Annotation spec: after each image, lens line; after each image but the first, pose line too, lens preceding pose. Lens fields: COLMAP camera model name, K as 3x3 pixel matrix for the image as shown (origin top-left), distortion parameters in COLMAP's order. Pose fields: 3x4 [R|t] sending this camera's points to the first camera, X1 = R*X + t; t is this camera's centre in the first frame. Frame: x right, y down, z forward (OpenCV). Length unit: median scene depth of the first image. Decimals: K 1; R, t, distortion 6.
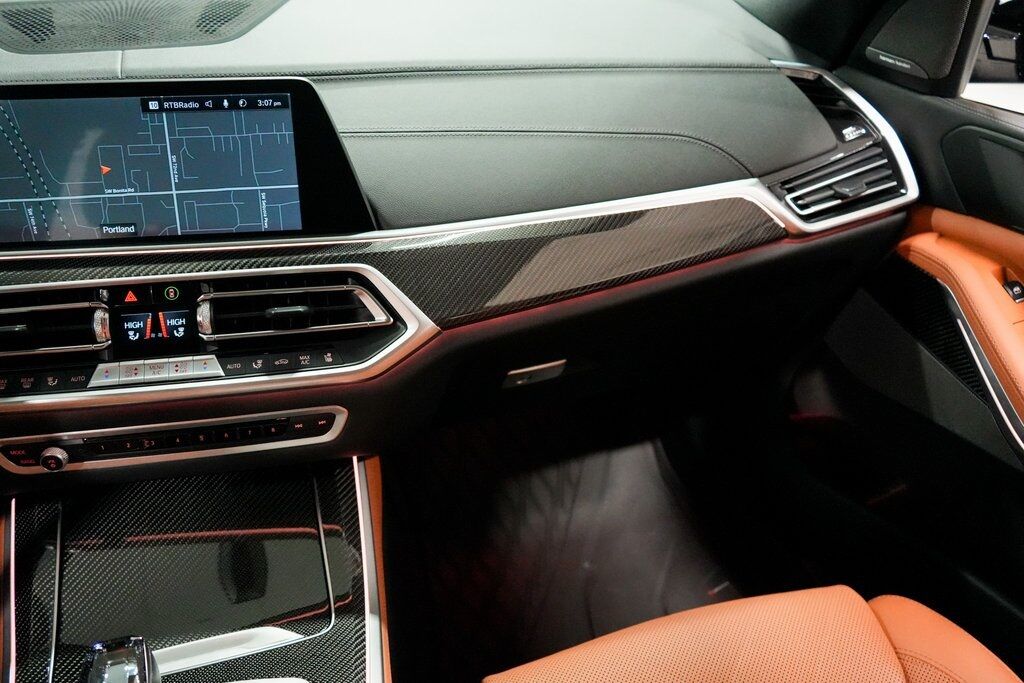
lens RADIAL K [[817.4, 0, 511.8], [0, 817.4, 342.7], [0, 0, 1]] dist [-0.023146, 0.024827]
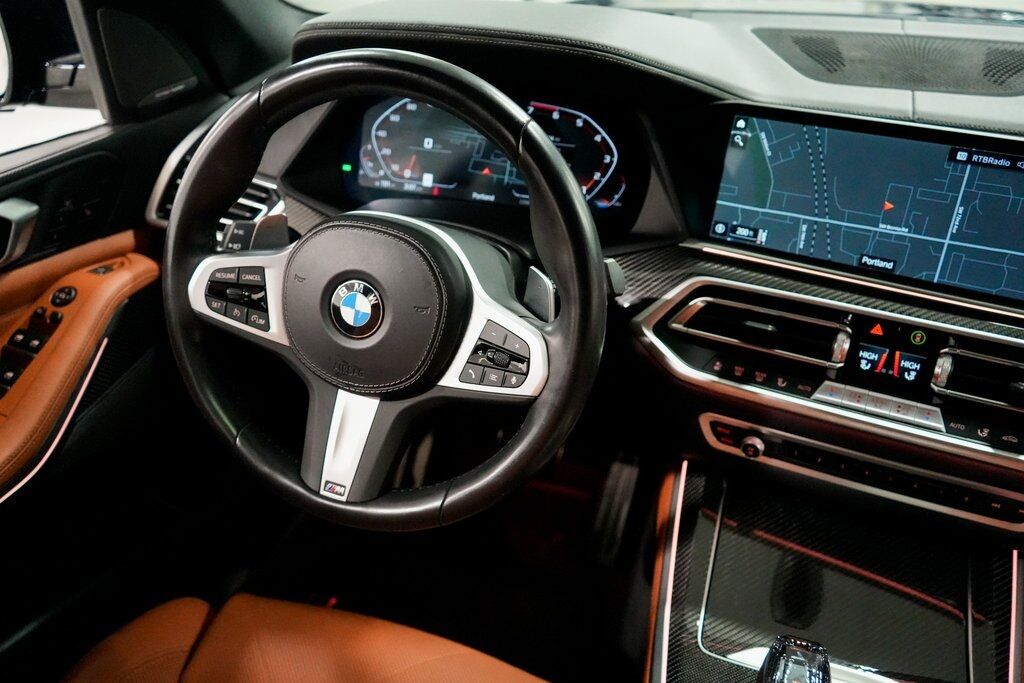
lens RADIAL K [[817.4, 0, 513.1], [0, 817.4, 345.4], [0, 0, 1]] dist [-0.023146, 0.024827]
pose [[0.800170, 0.302758, -0.517751, -0.288581], [-0.306303, 0.948461, 0.081236, 0.020811], [0.515662, 0.093586, 0.851666, -0.127618]]
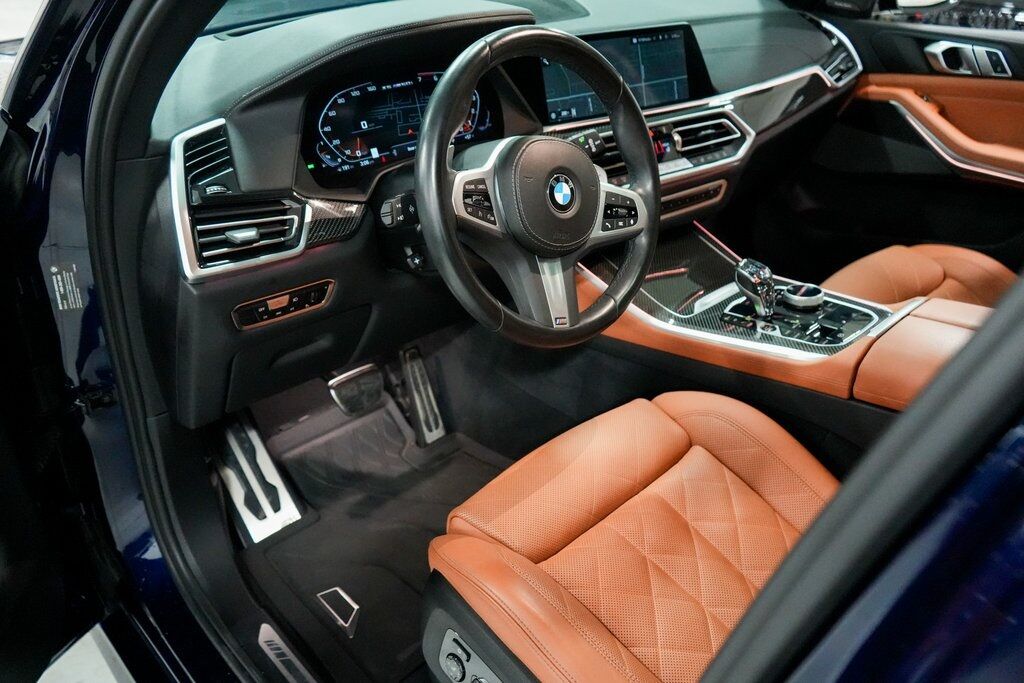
lens RADIAL K [[817.4, 0, 518.4], [0, 817.4, 335.5], [0, 0, 1]] dist [-0.023146, 0.024827]
pose [[0.899978, -0.221398, 0.375529, -1.609631], [0.231272, 0.972699, 0.019210, 0.313332], [-0.369530, 0.069561, 0.926612, -0.716219]]
